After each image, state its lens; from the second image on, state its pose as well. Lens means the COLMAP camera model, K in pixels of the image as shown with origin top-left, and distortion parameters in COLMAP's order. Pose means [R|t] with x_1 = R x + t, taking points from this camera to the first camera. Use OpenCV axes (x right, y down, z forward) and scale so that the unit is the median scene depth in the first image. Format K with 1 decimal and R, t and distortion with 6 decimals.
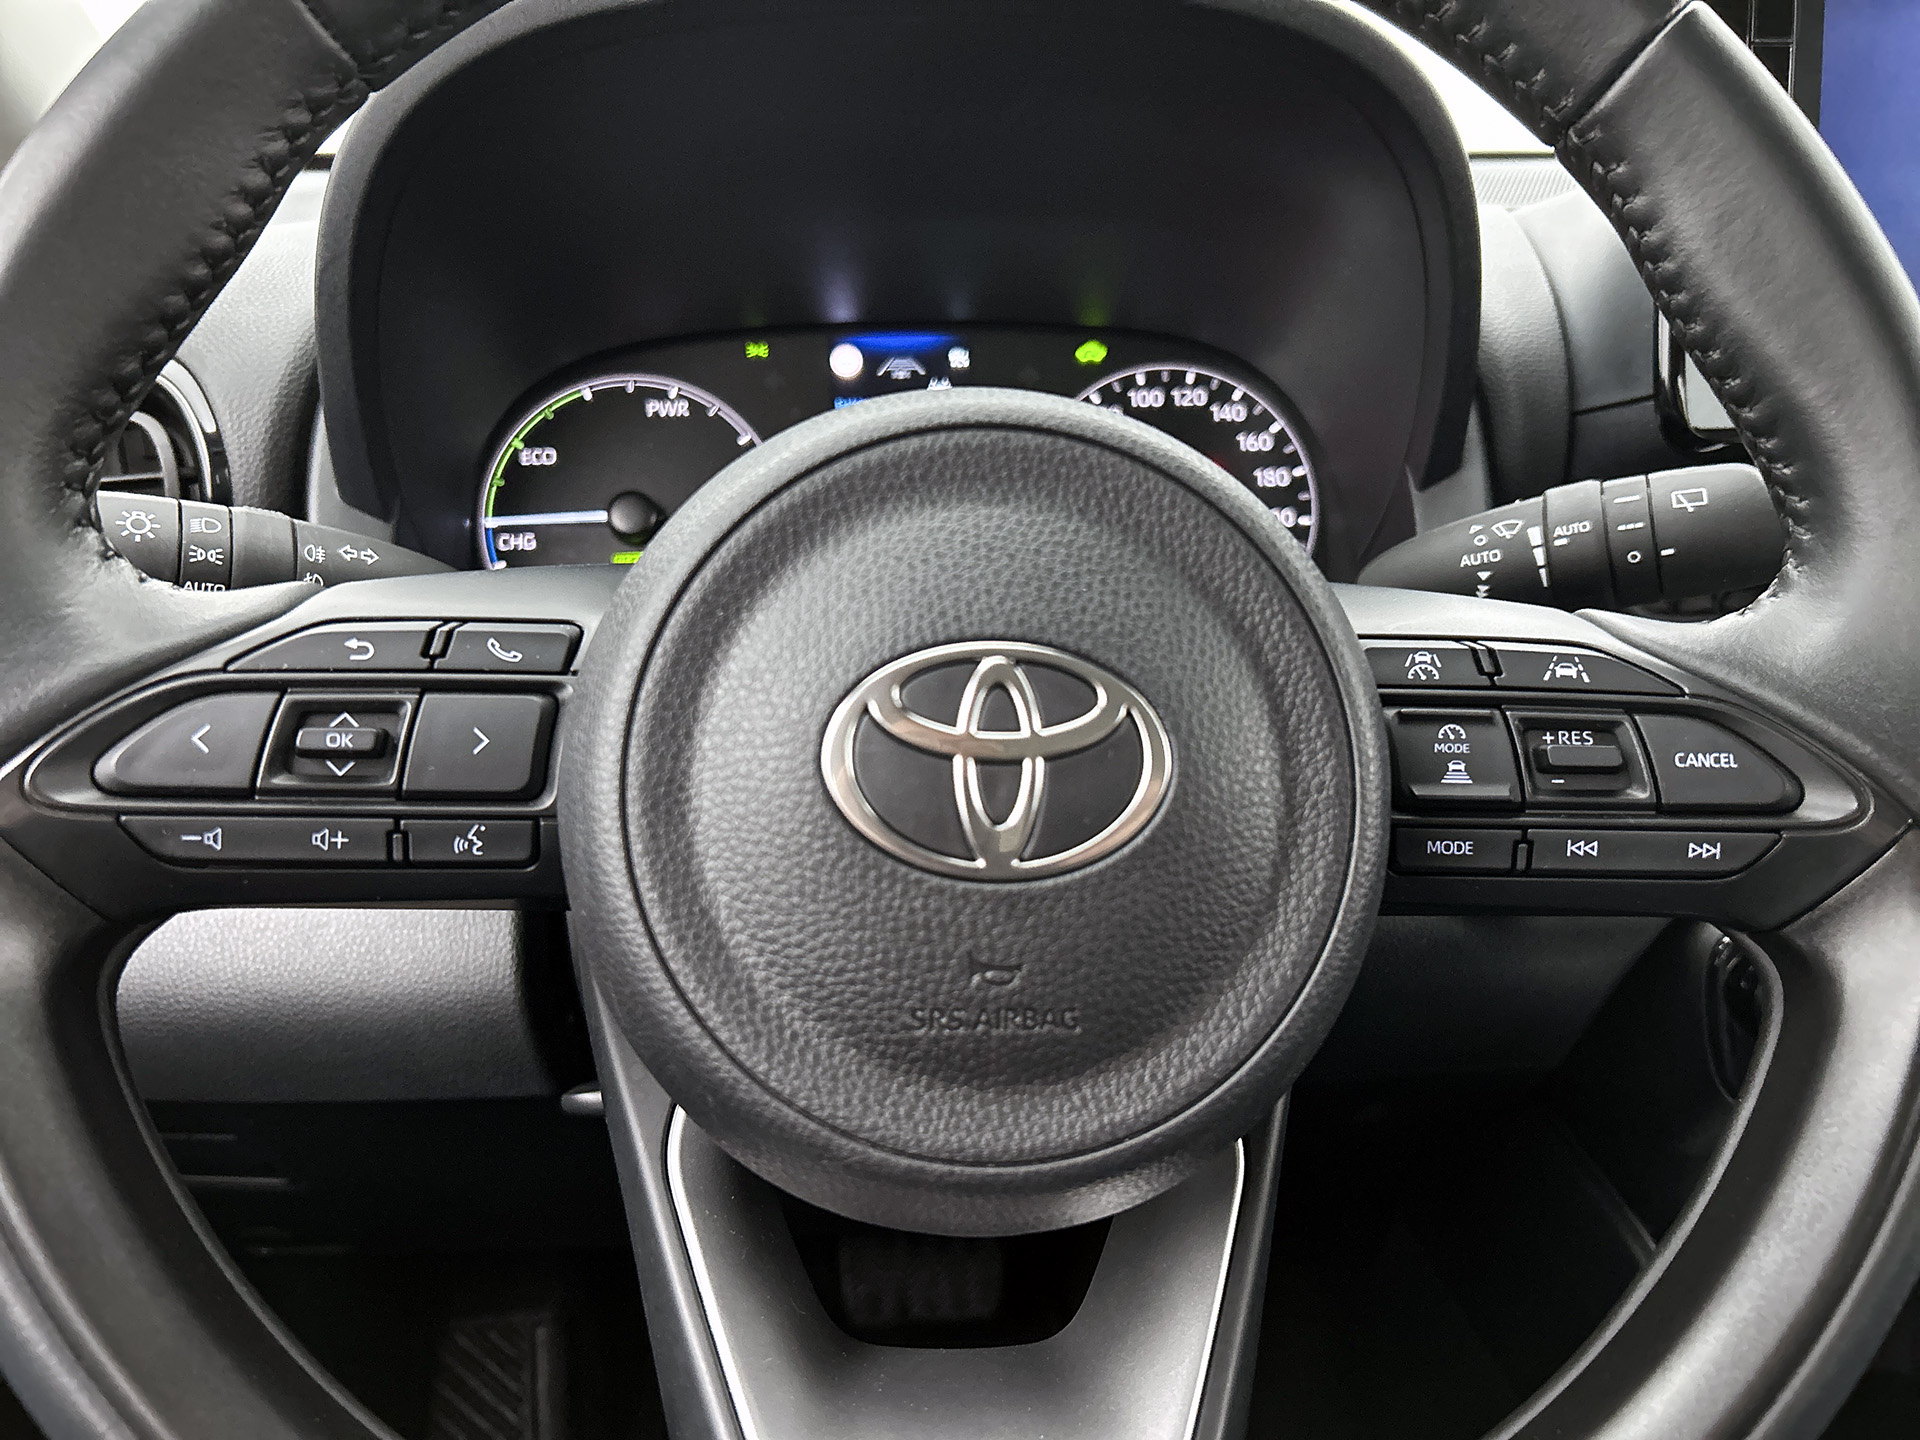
lens RADIAL K [[1463.9, 0, 942.3], [0, 1463.9, 729.4], [0, 0, 1]] dist [-0.012255, -0.011368]
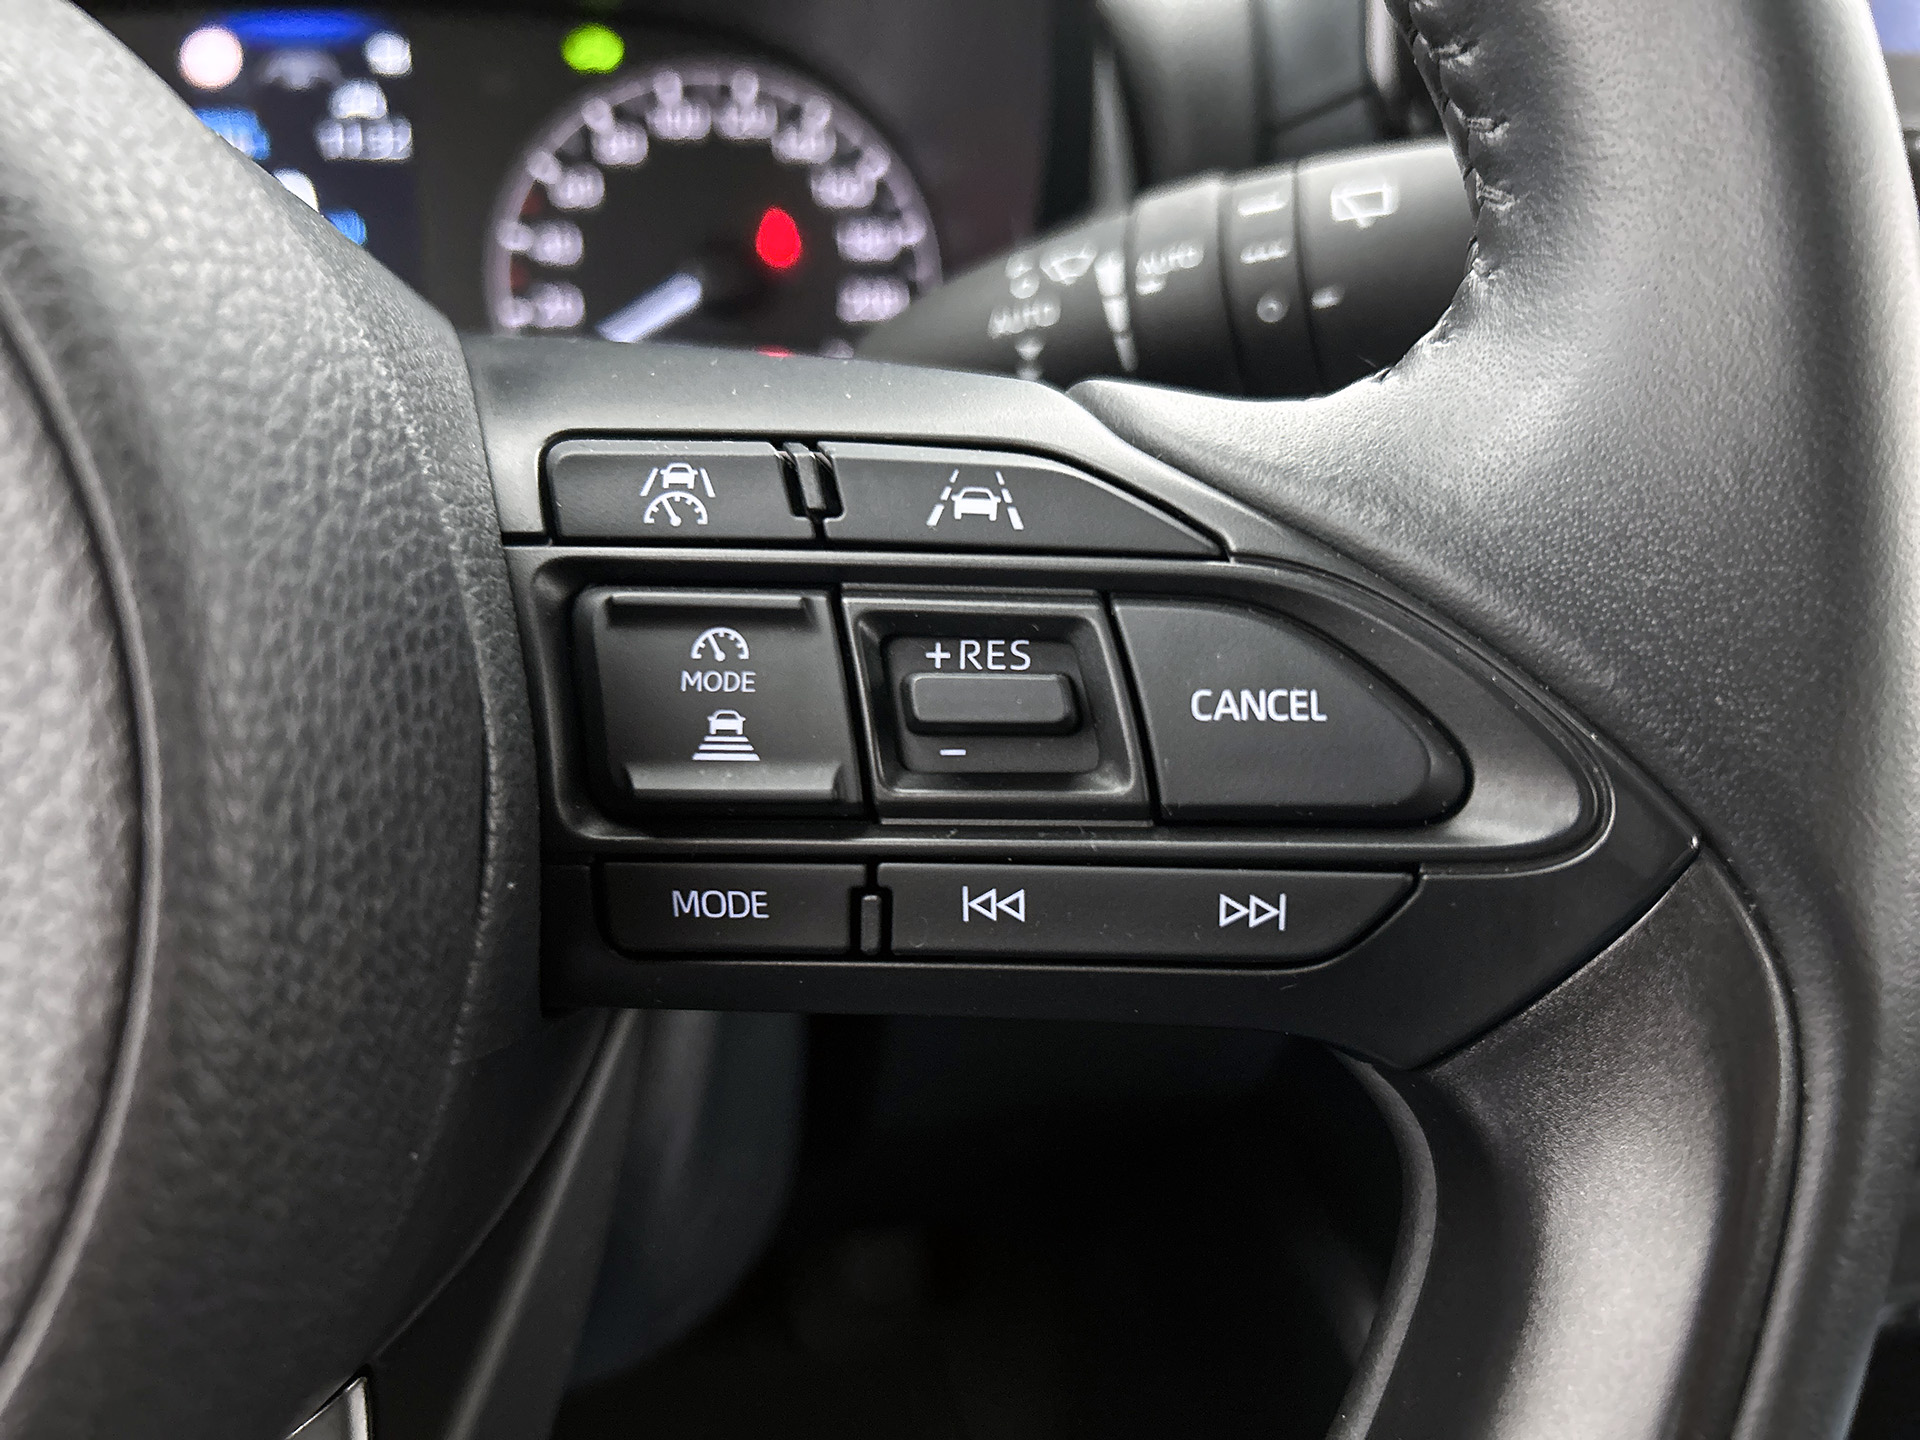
lens RADIAL K [[1463.9, 0, 964.2], [0, 1463.9, 707.6], [0, 0, 1]] dist [-0.012255, -0.011368]
pose [[0.995743, -0.019429, 0.090098, 0.382702], [0.012382, 0.996866, 0.078134, -0.013064], [-0.091333, -0.076686, 0.992863, 0.552479]]
